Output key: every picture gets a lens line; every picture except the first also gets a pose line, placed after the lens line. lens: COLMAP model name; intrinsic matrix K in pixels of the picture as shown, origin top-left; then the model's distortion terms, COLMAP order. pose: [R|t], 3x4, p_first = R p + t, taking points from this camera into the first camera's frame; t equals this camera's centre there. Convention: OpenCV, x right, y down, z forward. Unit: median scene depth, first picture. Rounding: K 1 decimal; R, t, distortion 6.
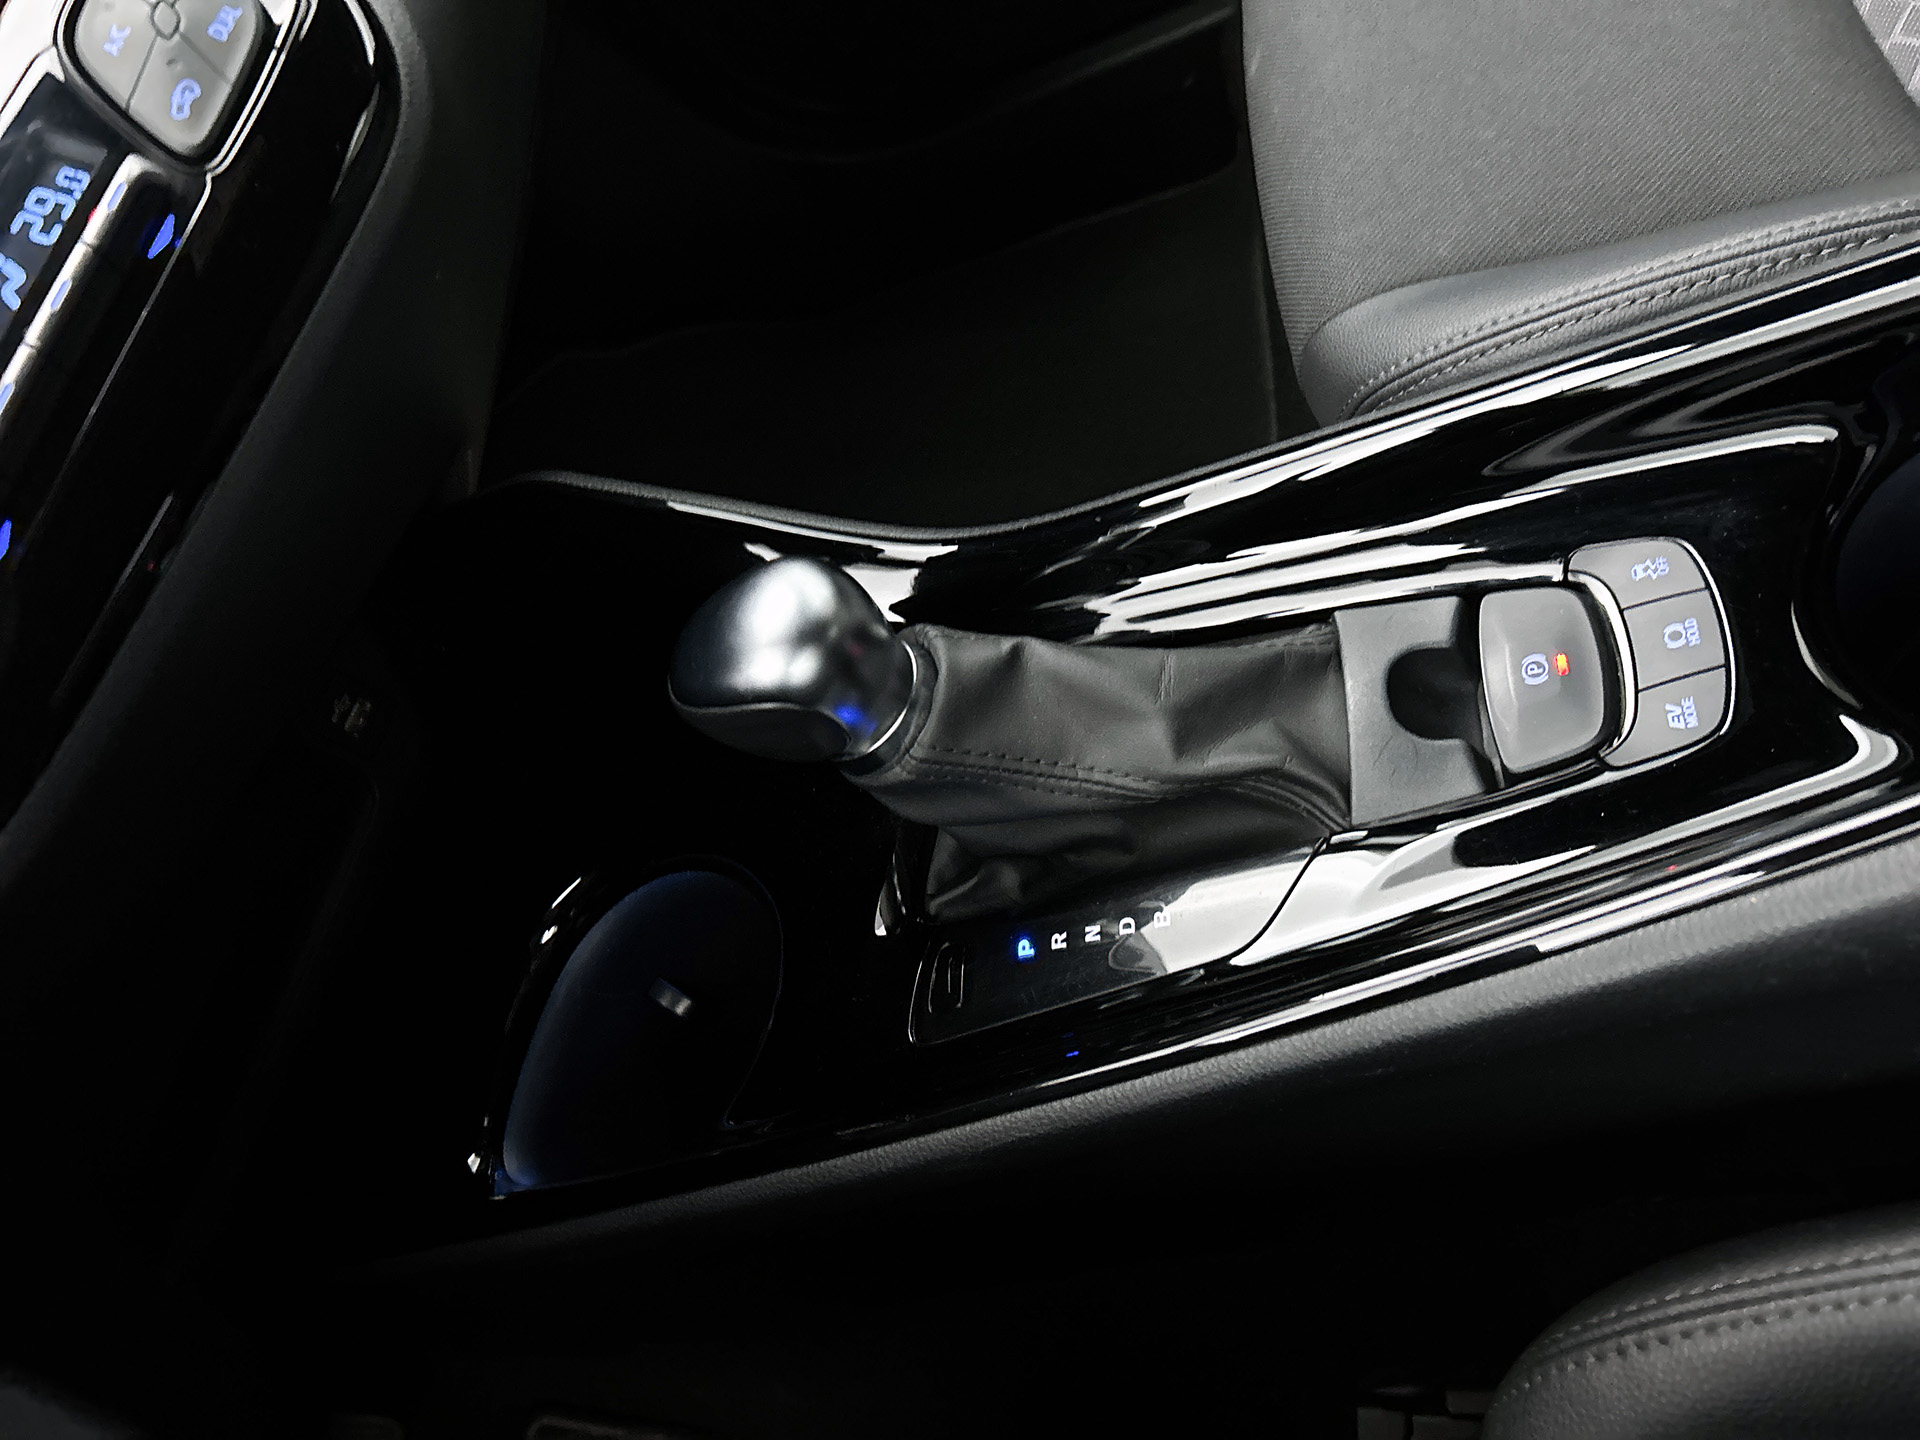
lens RADIAL K [[1439.5, 0, 960.0], [0, 1439.5, 720.0], [0, 0, 1]] dist [0.045580, -0.099133]
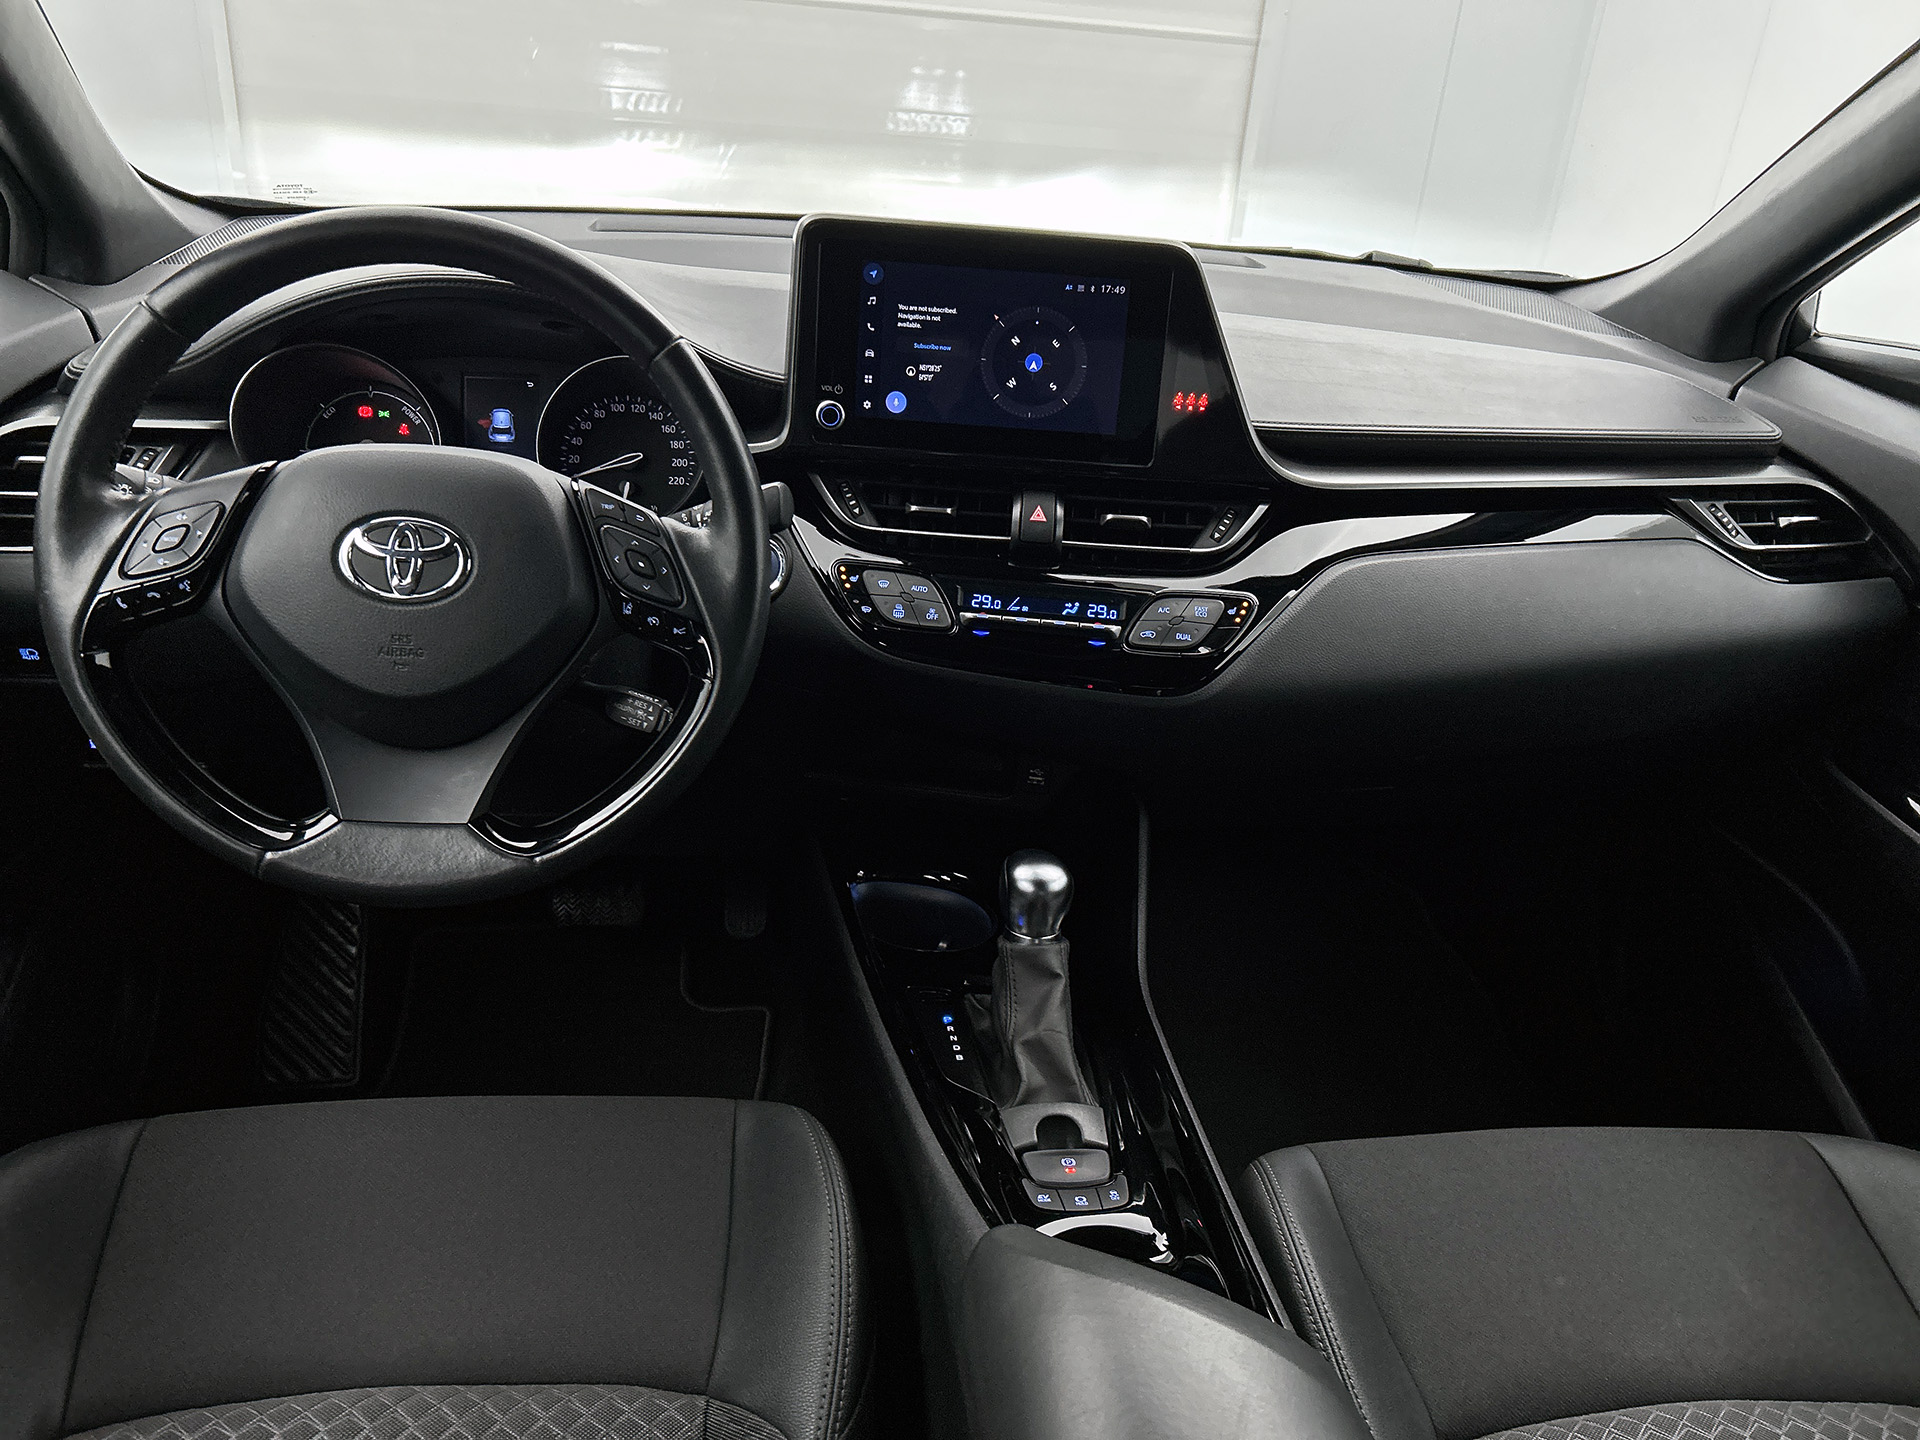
lens RADIAL K [[1438.6, 0, 954.0], [0, 1438.6, 753.3], [0, 0, 1]] dist [0.090215, -0.098002]
pose [[0.126662, 0.825971, -0.549298, 1.048116], [-0.926252, 0.296656, 0.232494, -0.567934], [0.354986, 0.479340, 0.802632, -1.190661]]
